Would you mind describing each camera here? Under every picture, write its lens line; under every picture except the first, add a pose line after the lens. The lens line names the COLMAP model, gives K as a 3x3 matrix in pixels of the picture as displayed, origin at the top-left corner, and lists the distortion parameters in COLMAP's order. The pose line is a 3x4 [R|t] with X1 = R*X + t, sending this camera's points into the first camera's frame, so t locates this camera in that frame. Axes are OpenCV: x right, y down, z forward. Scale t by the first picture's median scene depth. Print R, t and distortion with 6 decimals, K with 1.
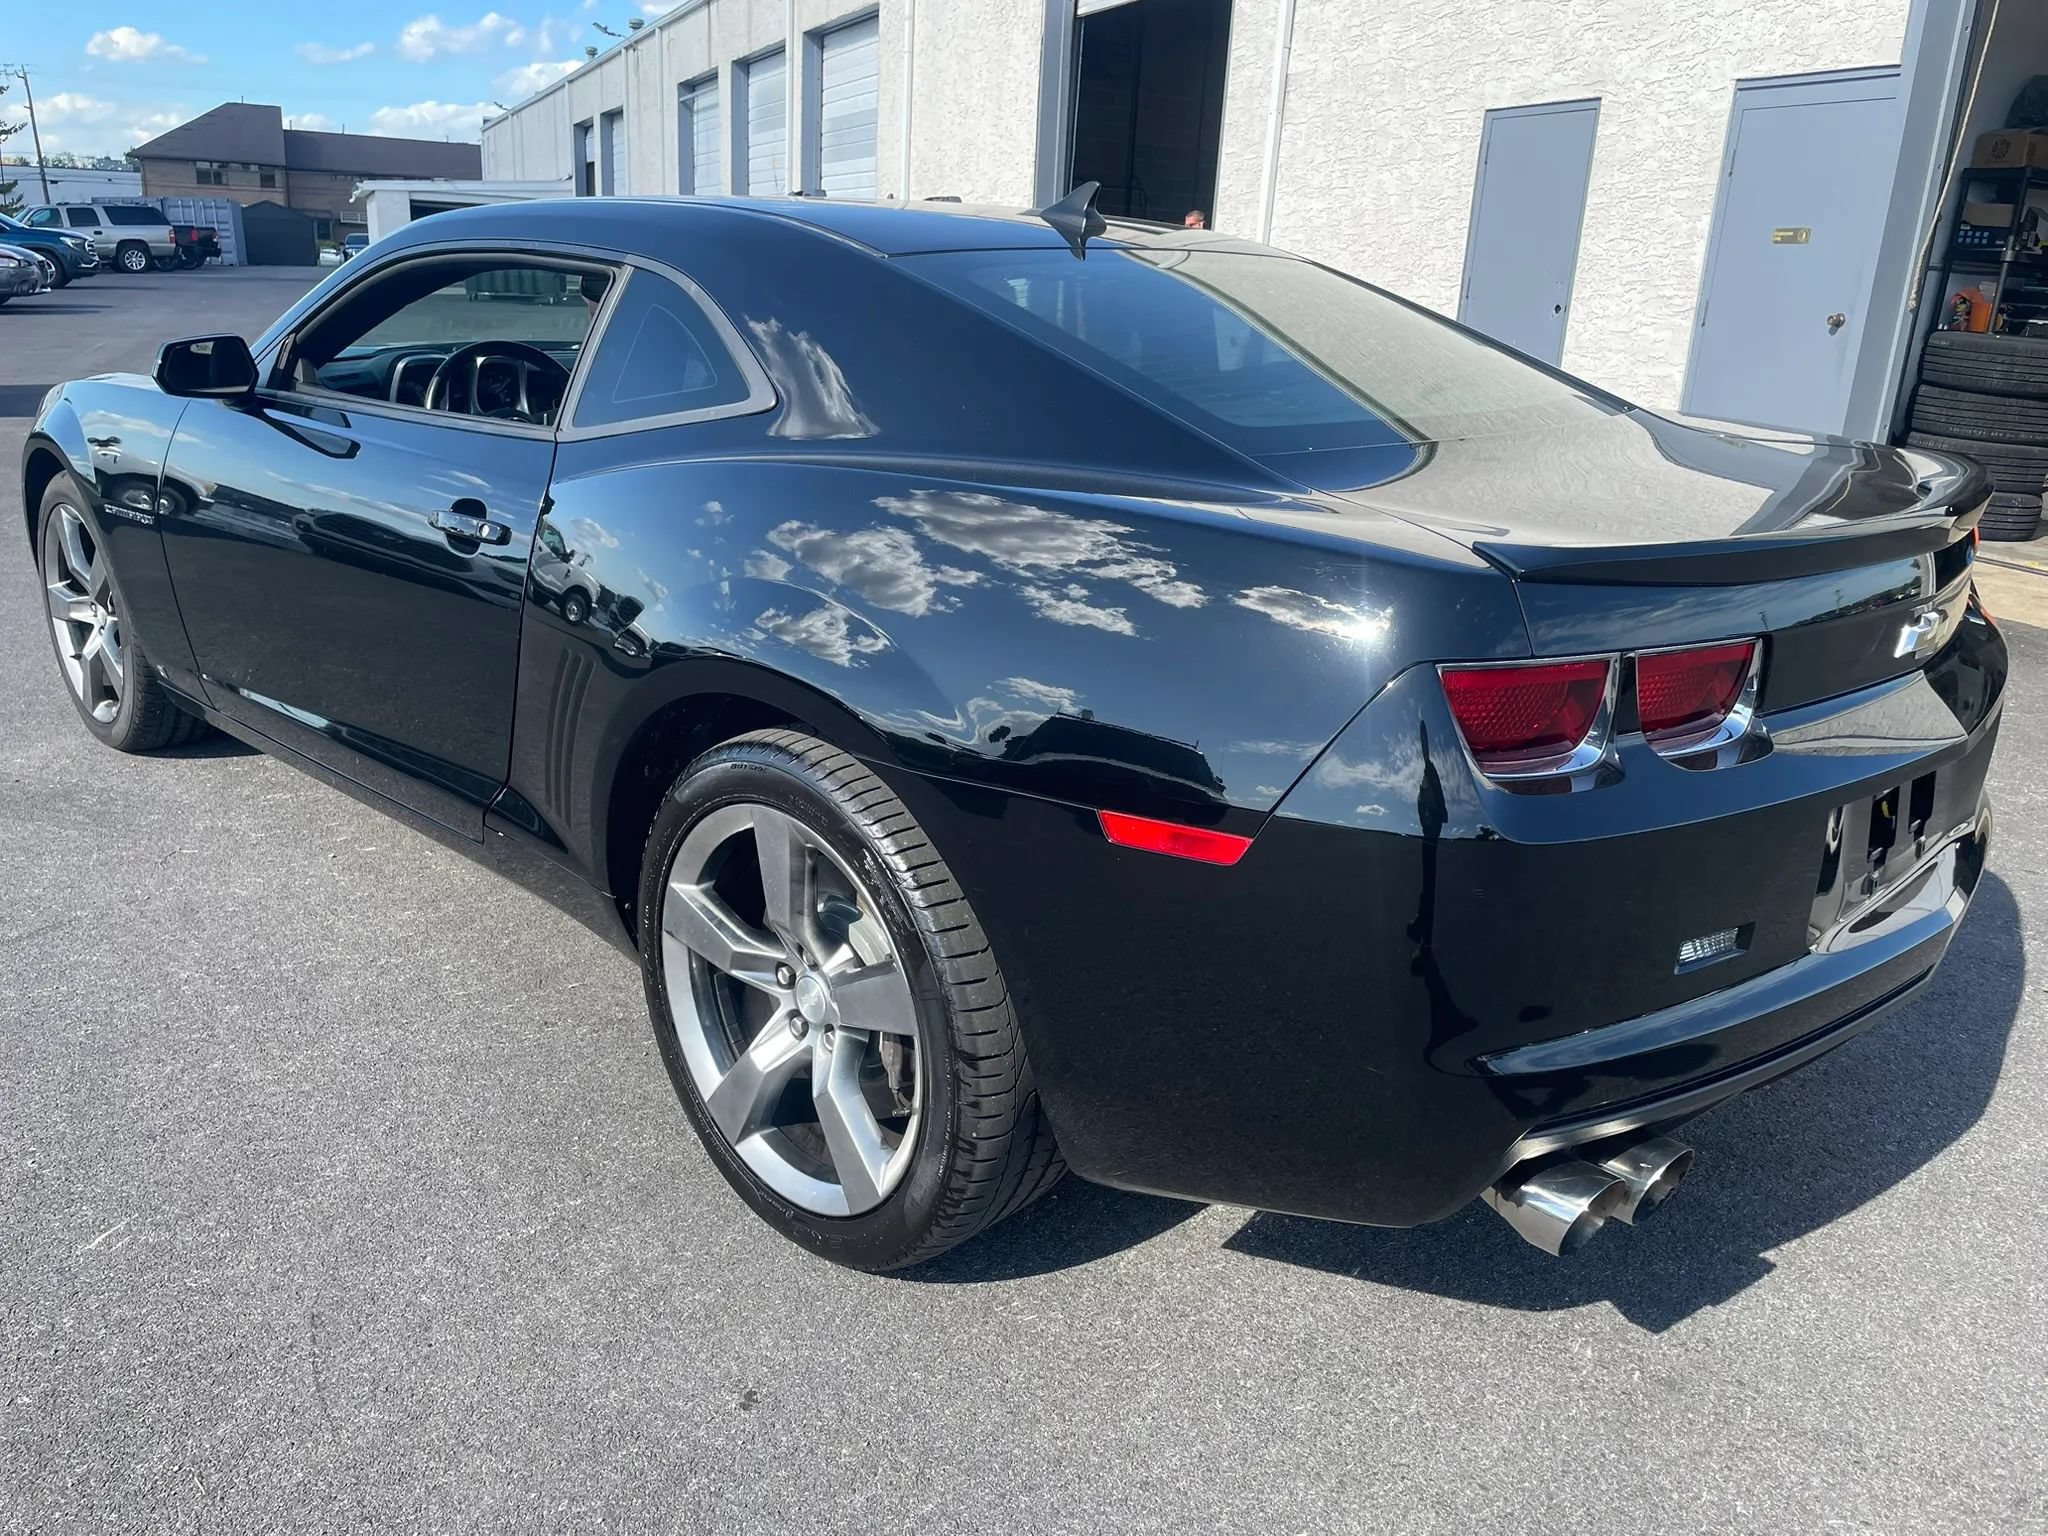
lens RADIAL K [[1561.9, 0, 1047.1], [0, 1561.9, 760.3], [0, 0, 1]] dist [0.079259, -0.111345]
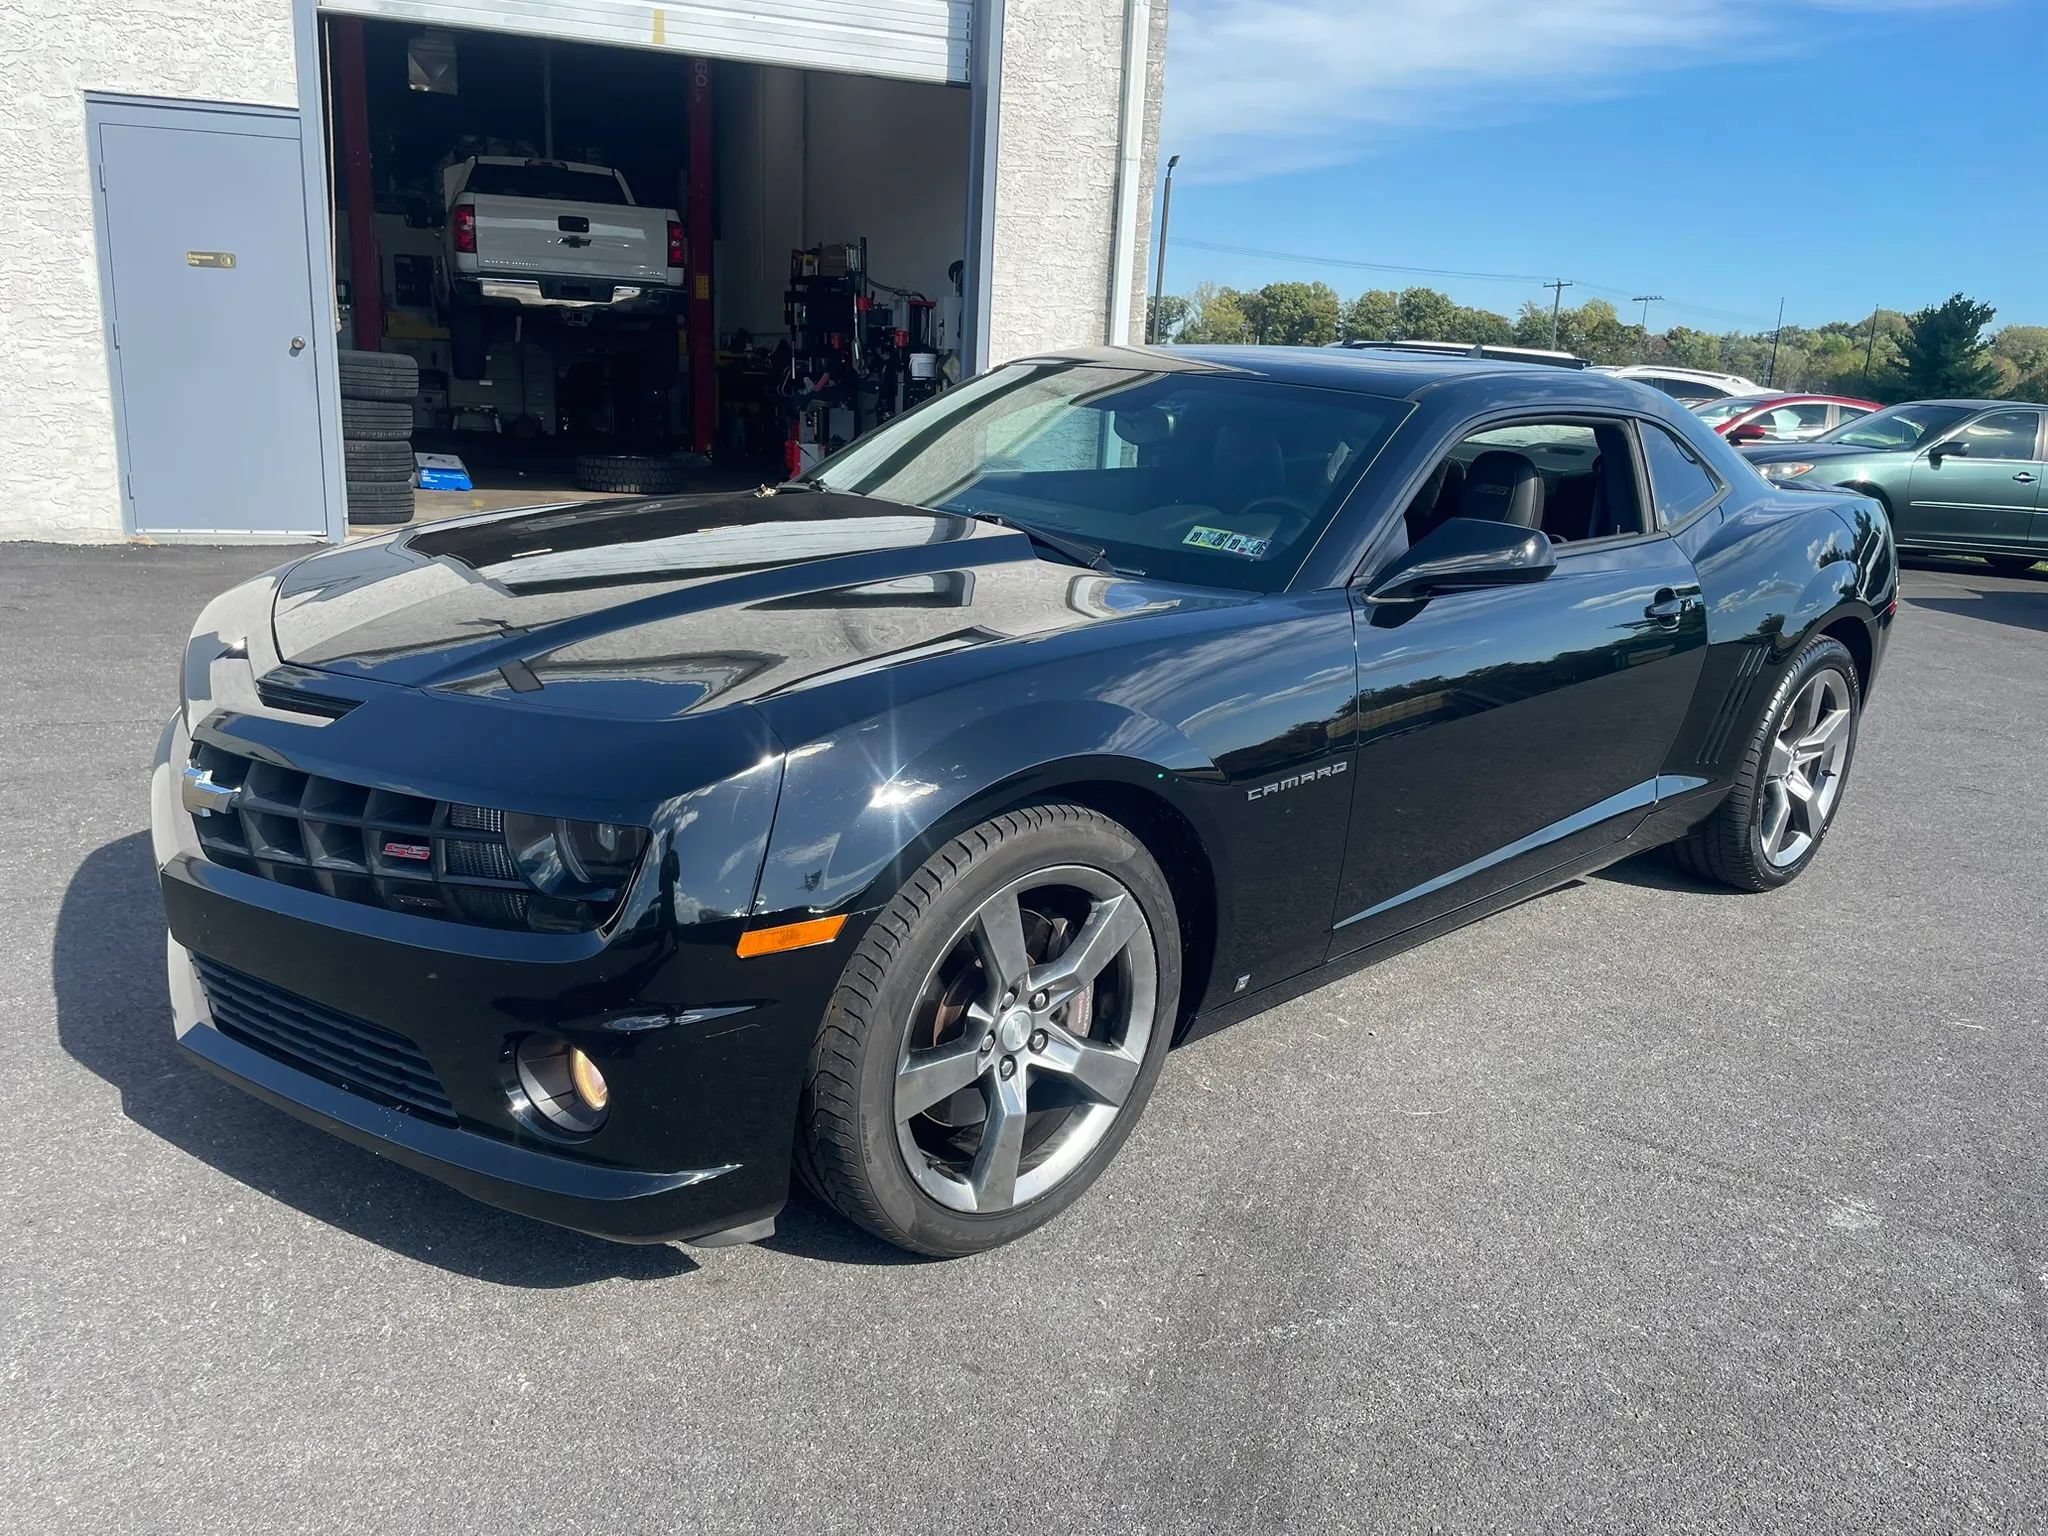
lens RADIAL K [[1541.2, 0, 1039.9], [0, 1541.2, 778.1], [0, 0, 1]] dist [0.081193, -0.103816]
pose [[0.056346, -0.307593, 0.949848, -0.502071], [0.251576, 0.925037, 0.284635, -0.158022], [-0.966196, 0.222921, 0.129505, 0.386540]]
